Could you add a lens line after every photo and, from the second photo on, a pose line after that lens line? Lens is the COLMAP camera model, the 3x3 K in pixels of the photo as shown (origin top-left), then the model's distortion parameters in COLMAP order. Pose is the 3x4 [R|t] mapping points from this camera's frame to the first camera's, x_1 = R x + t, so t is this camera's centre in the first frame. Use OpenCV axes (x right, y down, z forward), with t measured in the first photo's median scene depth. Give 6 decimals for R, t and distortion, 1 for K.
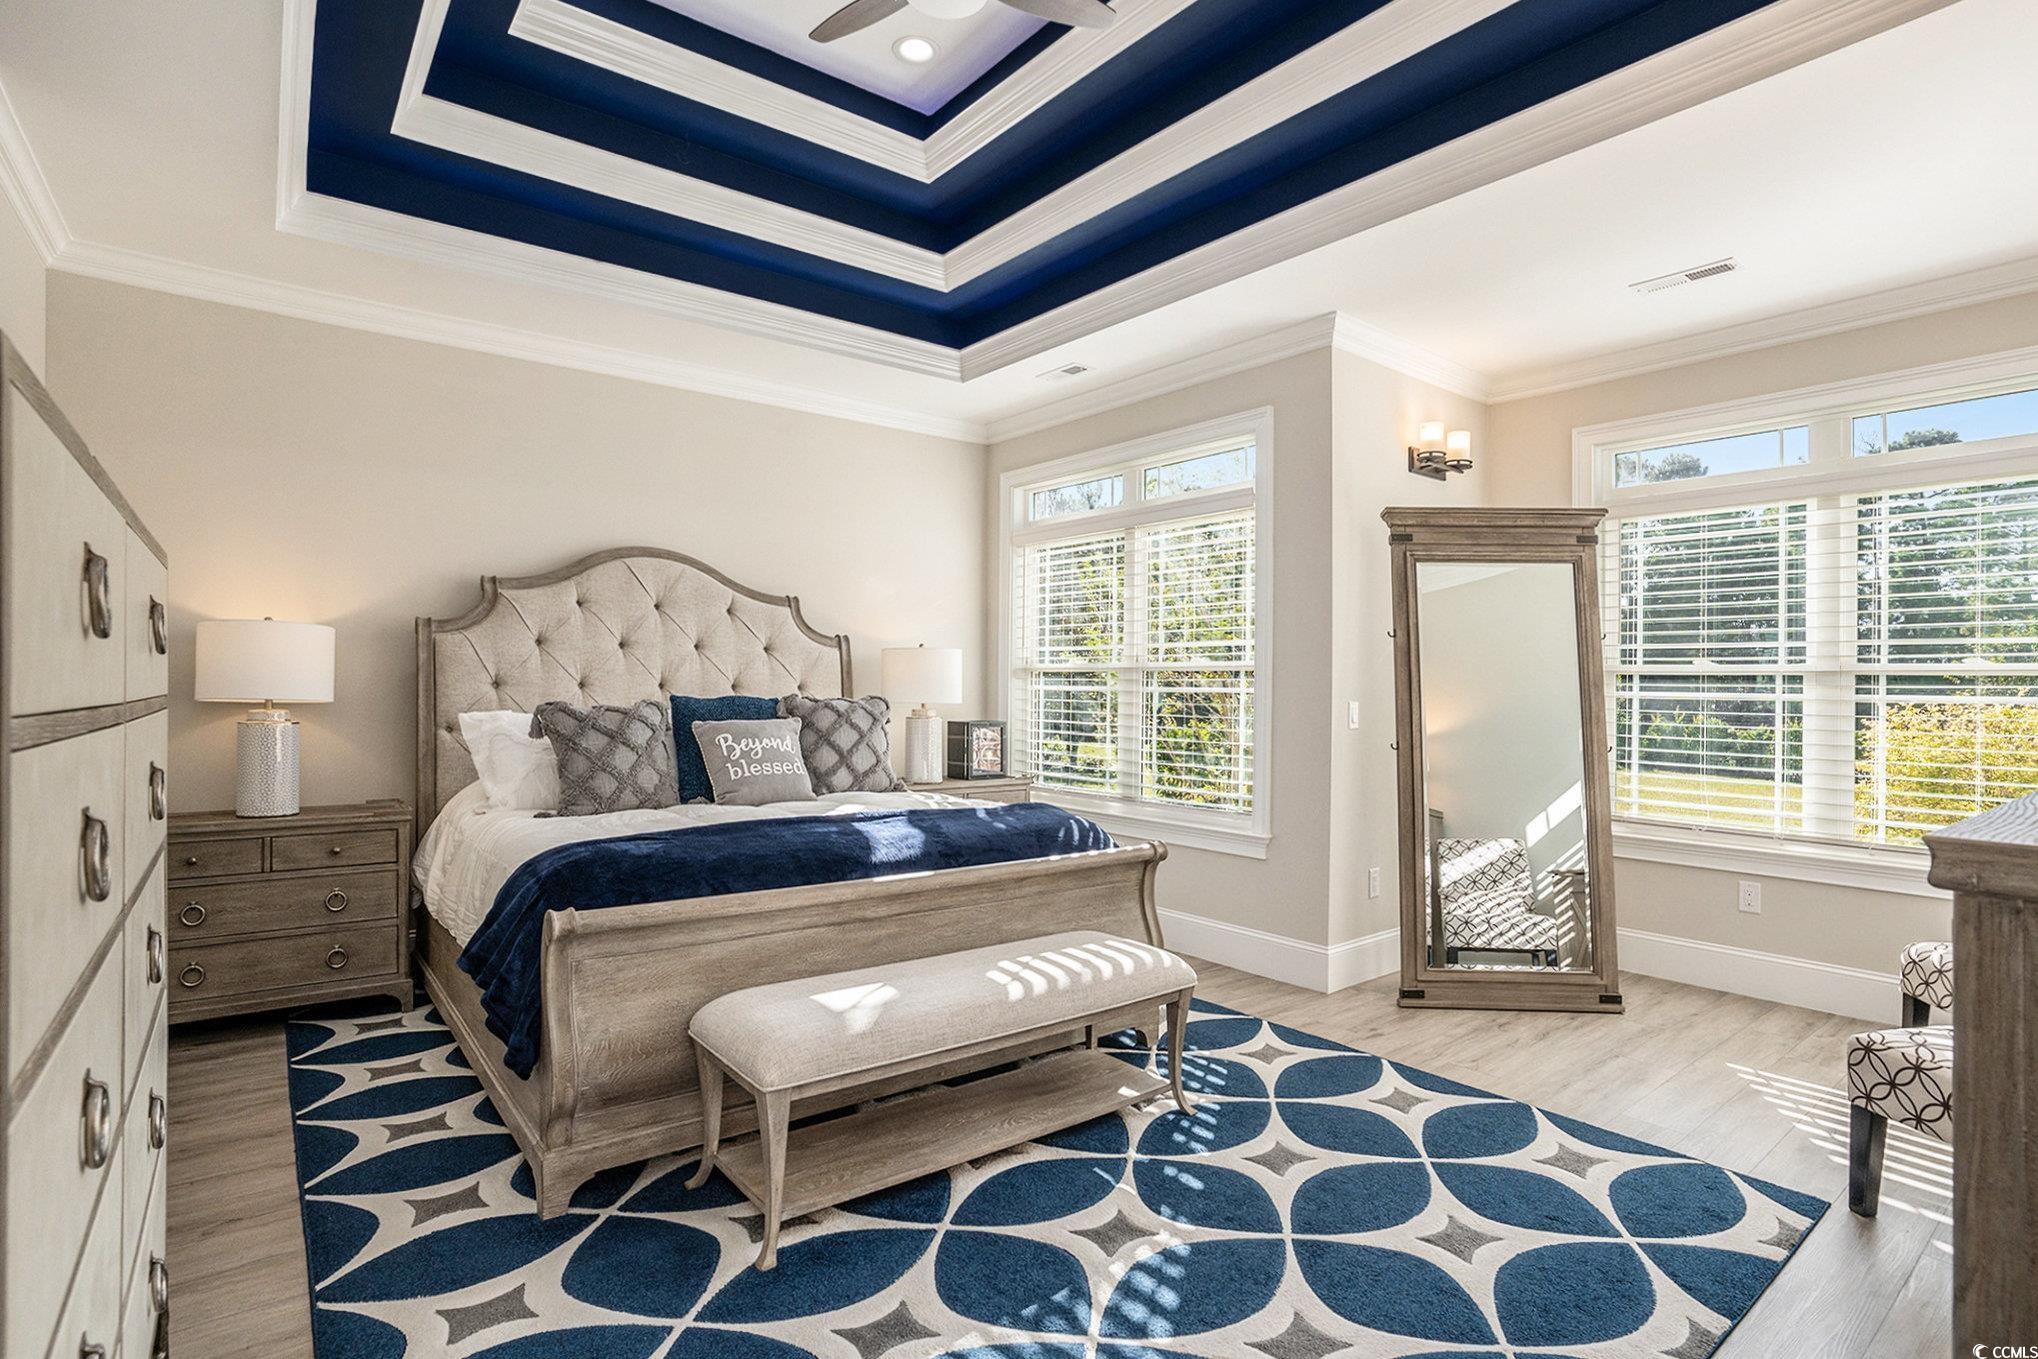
lens RADIAL K [[1027.2, 0, 1019.0], [0, 1027.2, 679.5], [0, 0, 1]] dist [-0.074548, 0.056717]
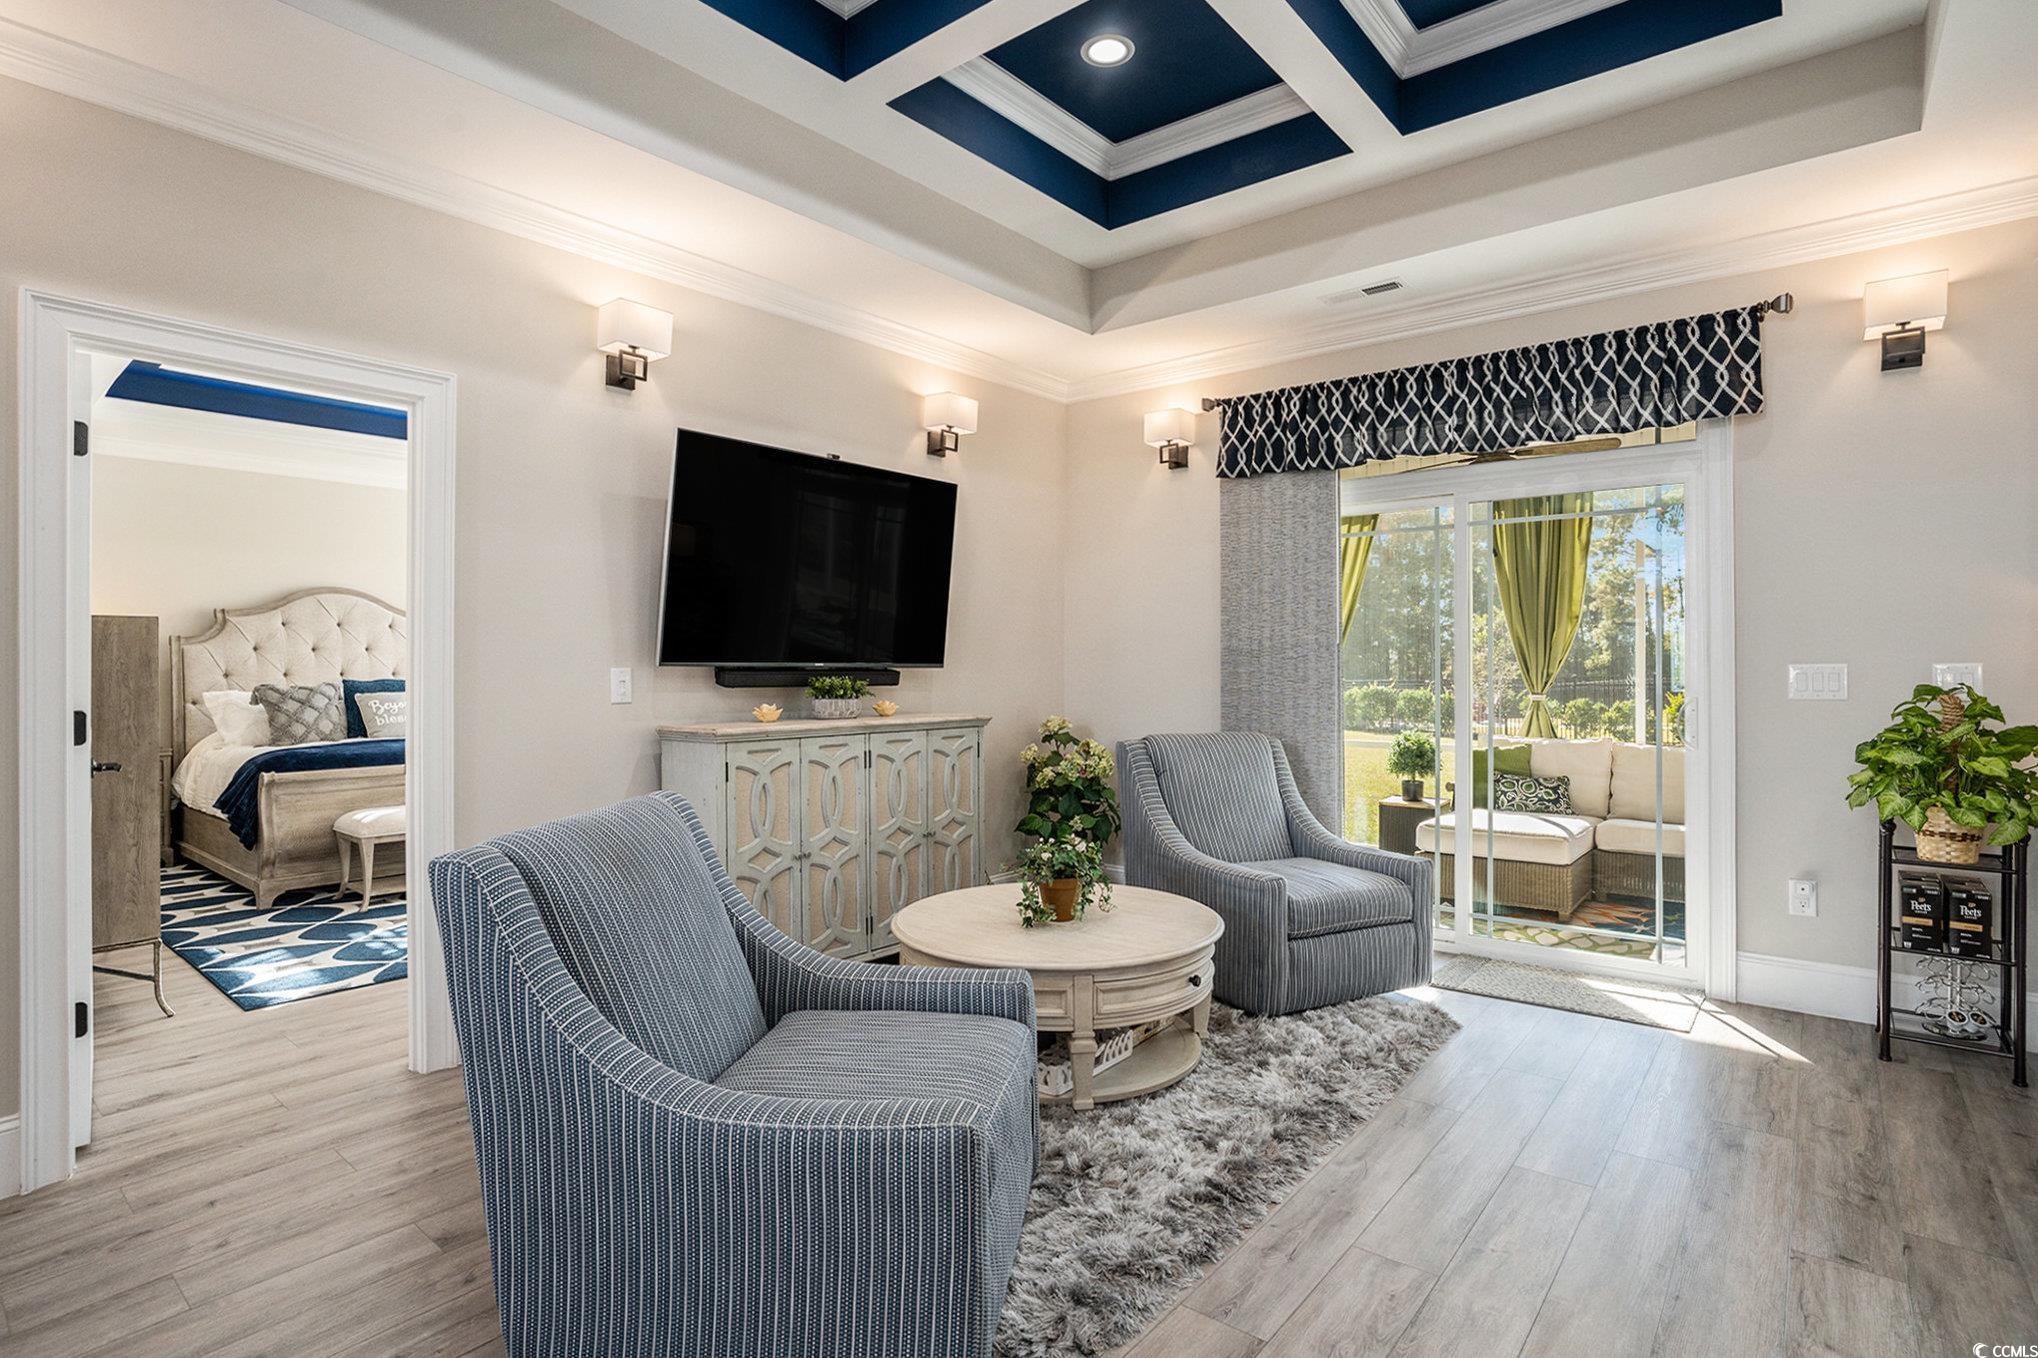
lens RADIAL K [[1000.3, 0, 1008.8], [0, 1000.3, 648.5], [0, 0, 1]] dist [-0.020714, 0.001283]
pose [[0.977978, -0.016589, 0.208046, 0.447064], [0.018805, 0.999785, -0.008680, -0.000865], [-0.207857, 0.012401, 0.978081, -0.948110]]
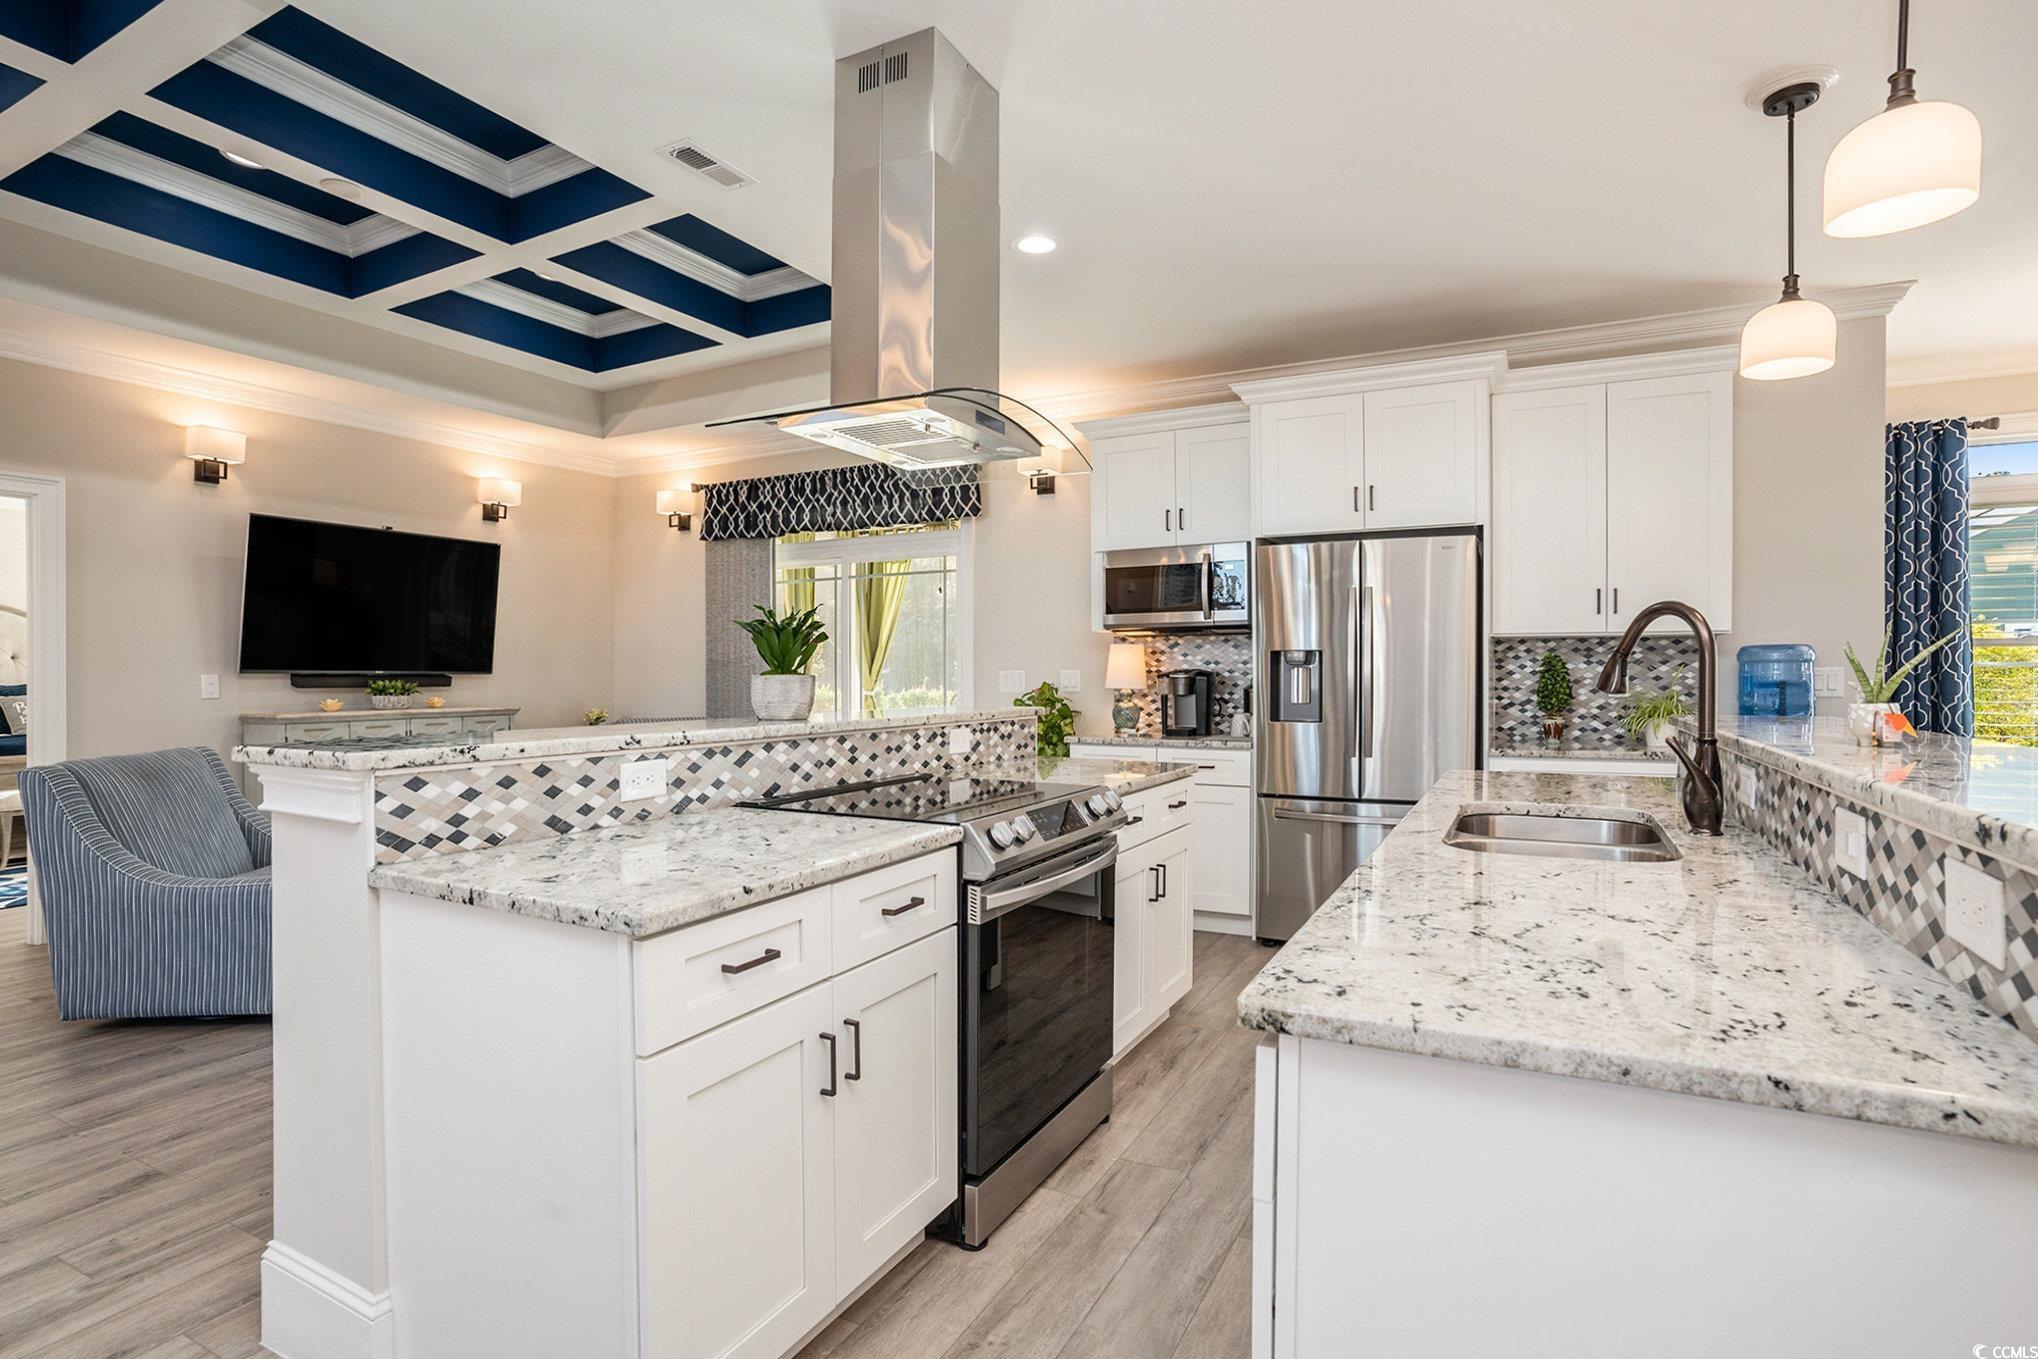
lens RADIAL K [[1027.2, 0, 1019.0], [0, 1027.2, 679.5], [0, 0, 1]] dist [-0.074548, 0.056717]
pose [[0.923622, -0.023304, 0.382596, 1.320746], [0.018399, 0.999695, 0.016474, 0.020343], [-0.382863, -0.008176, 0.923769, -2.786850]]
